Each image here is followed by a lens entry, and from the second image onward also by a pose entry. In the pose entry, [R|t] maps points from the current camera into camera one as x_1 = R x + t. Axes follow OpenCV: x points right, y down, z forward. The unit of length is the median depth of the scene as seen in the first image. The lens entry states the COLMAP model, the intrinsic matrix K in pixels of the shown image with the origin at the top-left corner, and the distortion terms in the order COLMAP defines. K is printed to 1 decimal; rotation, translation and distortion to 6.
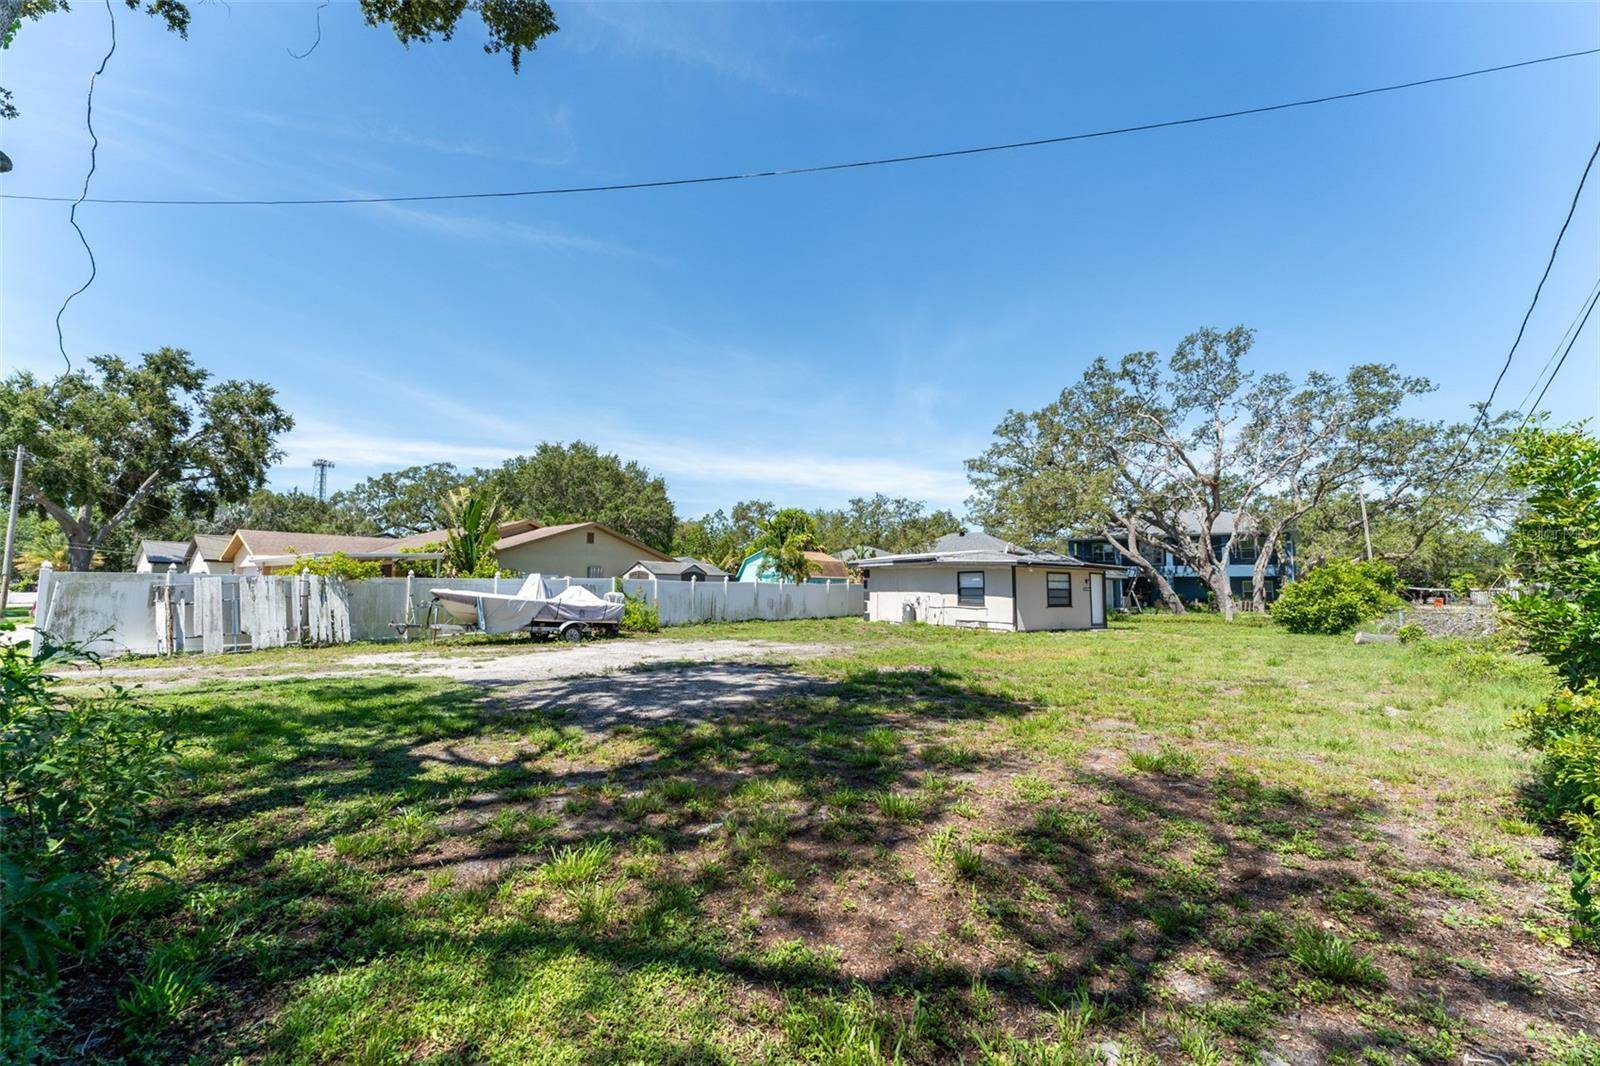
lens RADIAL K [[634.5, 0, 798.4], [0, 634.5, 531.0], [0, 0, 1]] dist [-0.000353, -0.000036]
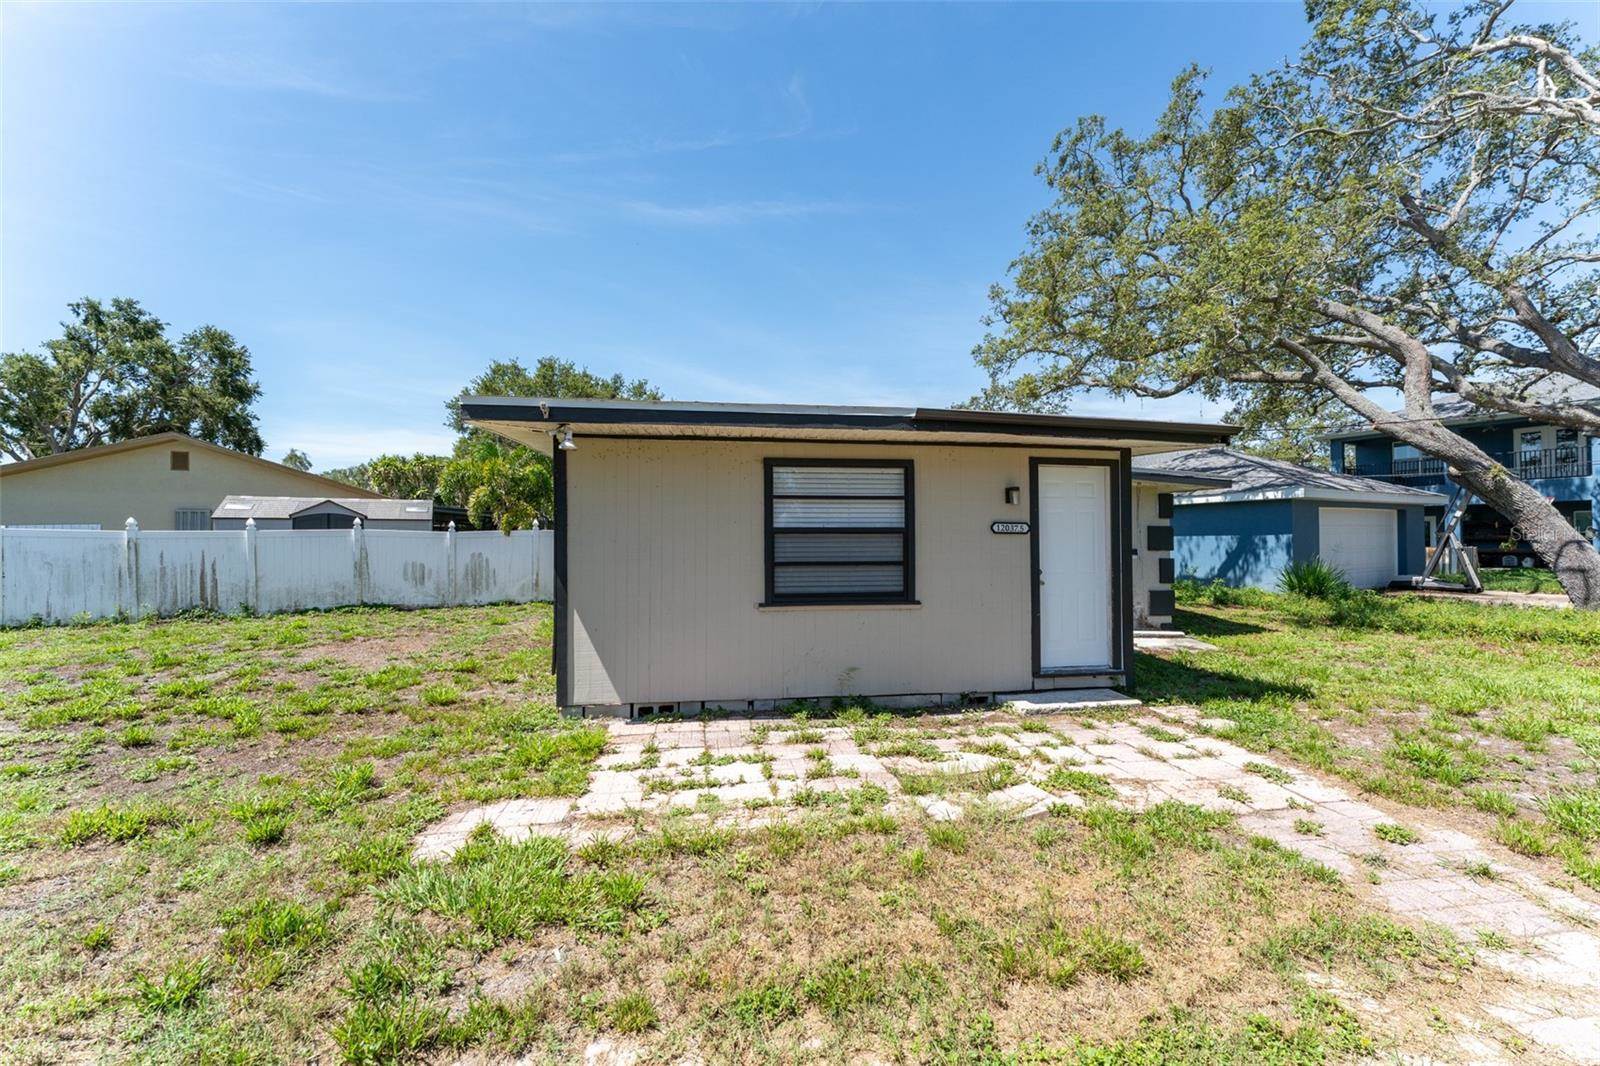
lens RADIAL K [[634.5, 0, 798.0], [0, 634.5, 523.2], [0, 0, 1]] dist [-0.000353, -0.000036]
pose [[0.919561, -0.029432, -0.391843, 0.356669], [0.052809, 0.997401, 0.049014, 0.055699], [0.389382, -0.065764, 0.918725, 0.560669]]
